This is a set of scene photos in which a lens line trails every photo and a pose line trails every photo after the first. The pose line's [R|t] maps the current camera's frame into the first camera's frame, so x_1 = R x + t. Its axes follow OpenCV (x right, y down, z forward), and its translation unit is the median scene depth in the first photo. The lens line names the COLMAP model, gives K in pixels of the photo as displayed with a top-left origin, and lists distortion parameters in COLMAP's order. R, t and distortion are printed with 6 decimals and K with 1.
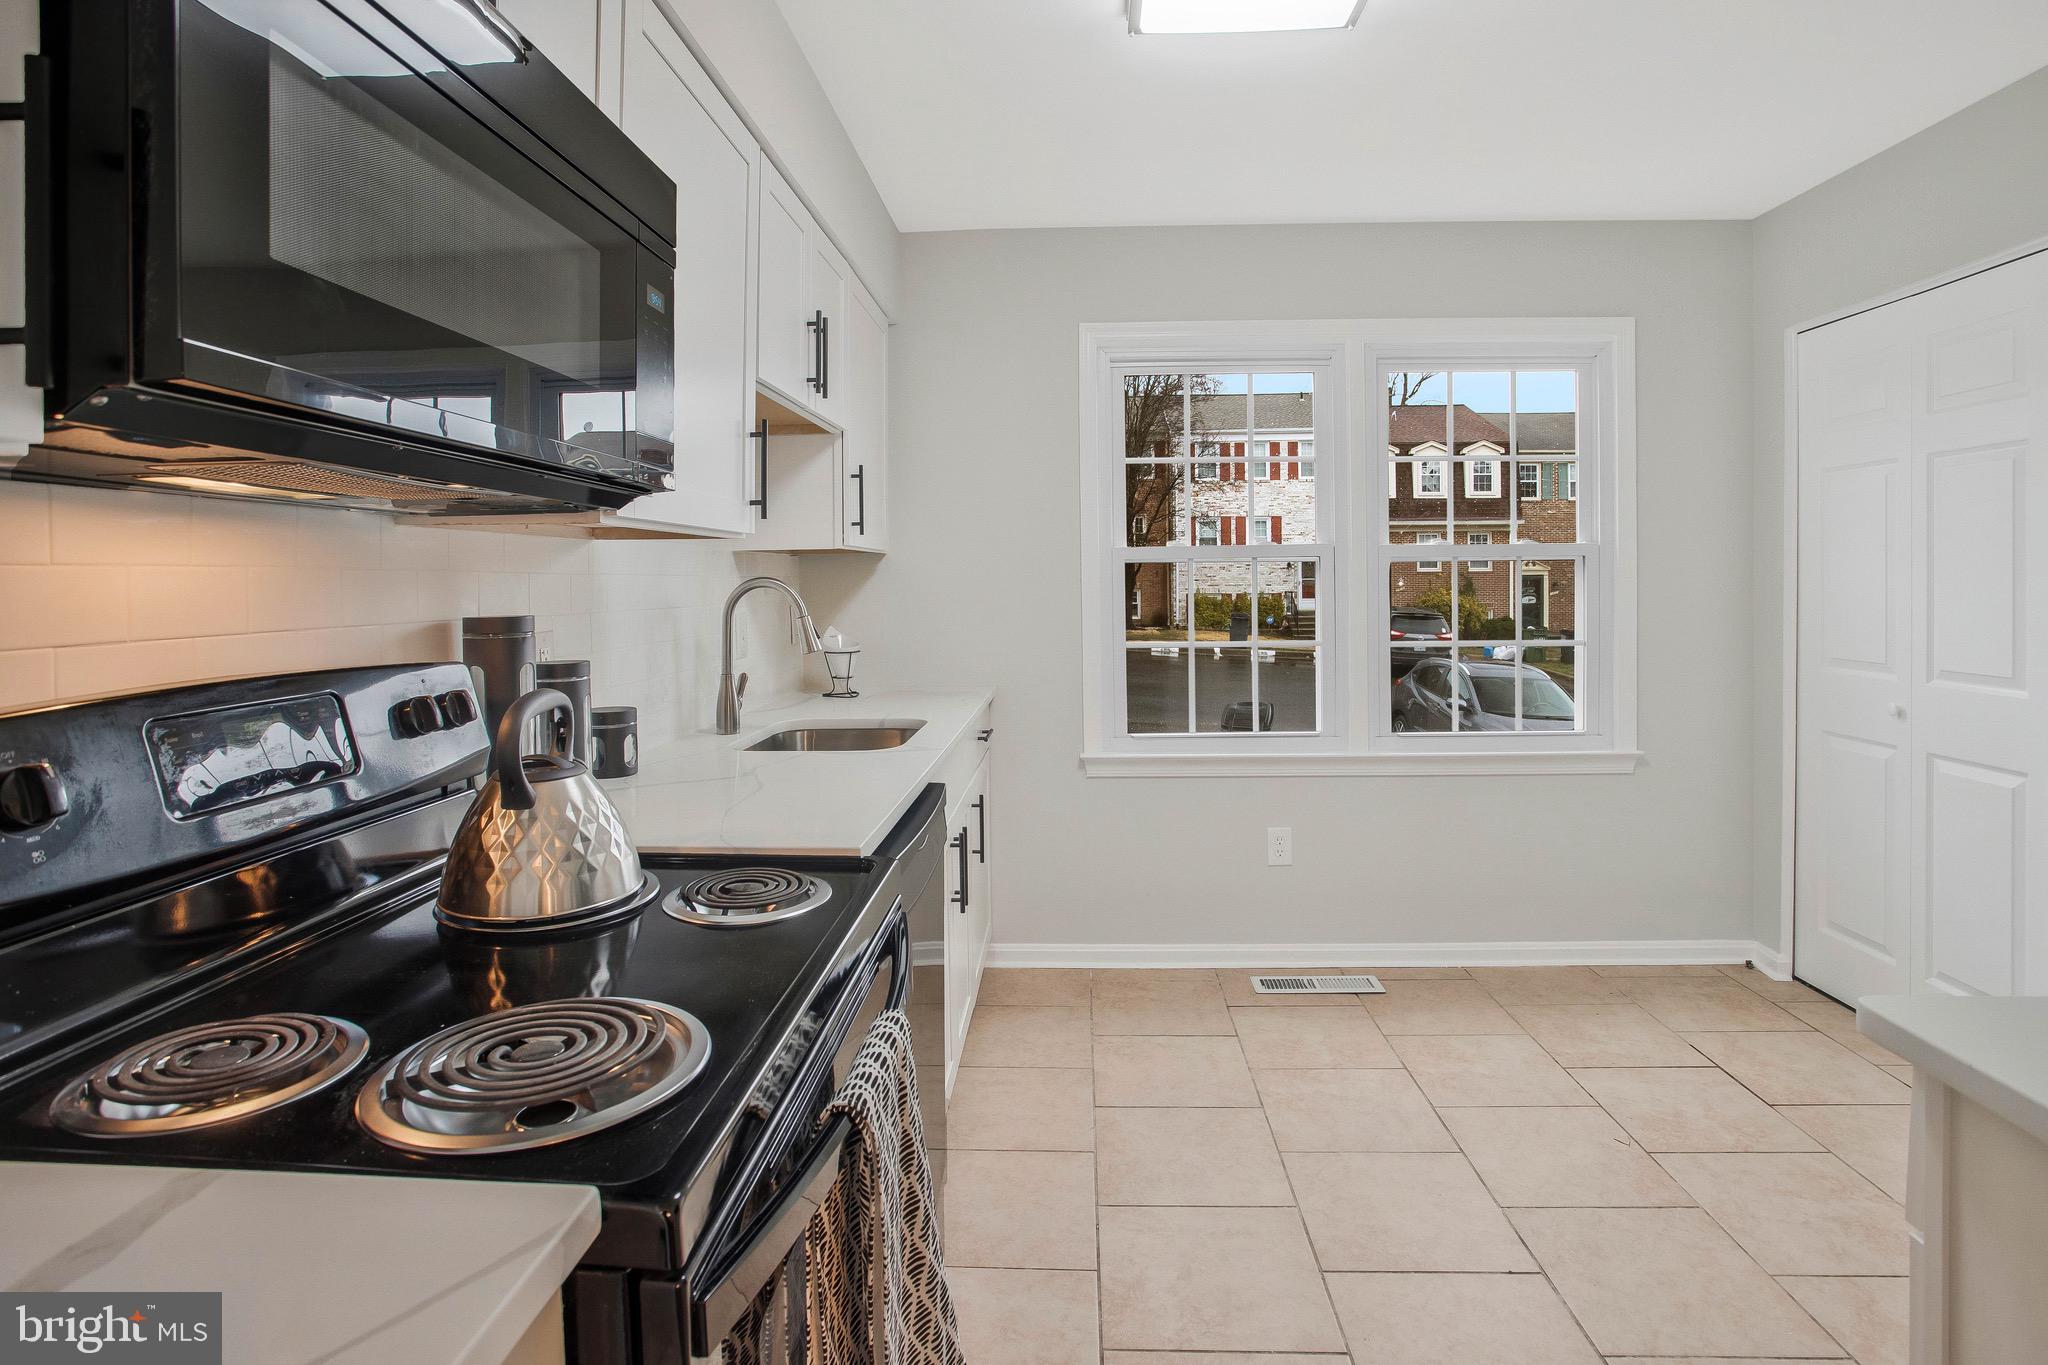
lens RADIAL K [[1067.9, 0, 1028.9], [0, 1067.9, 587.8], [0, 0, 1]] dist [0.000406, 0.000231]
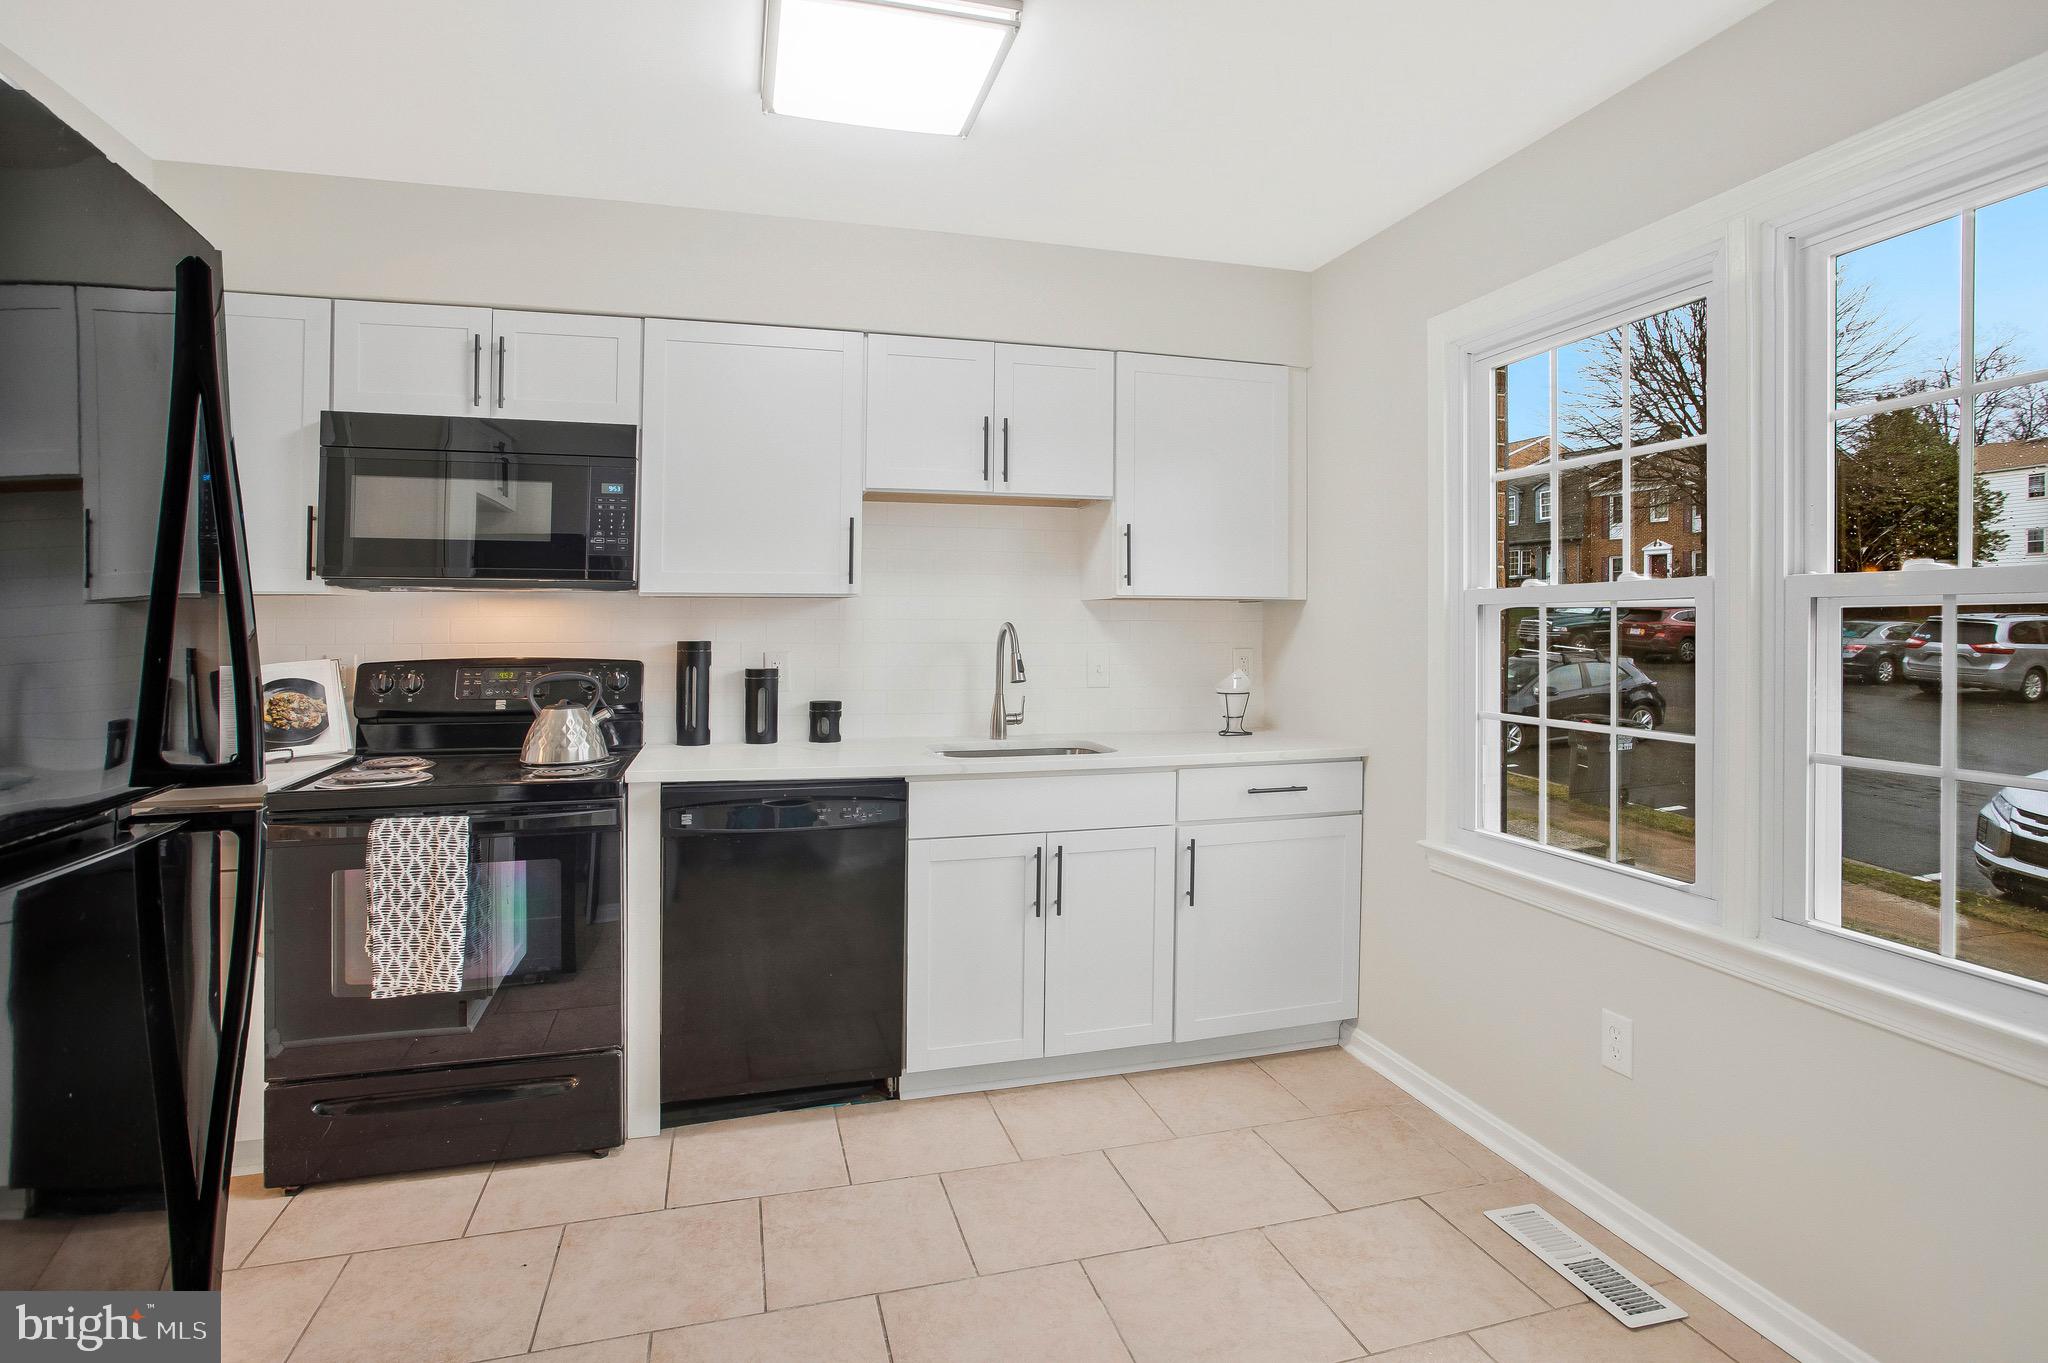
lens RADIAL K [[1038.4, 0, 1023.3], [0, 1038.4, 620.0], [0, 0, 1]] dist [-0.003729, -0.000482]
pose [[0.310294, 0.004830, -0.950628, 0.741931], [-0.009620, 0.999952, 0.001941, -0.012999], [0.950592, 0.008543, 0.310325, 0.473023]]
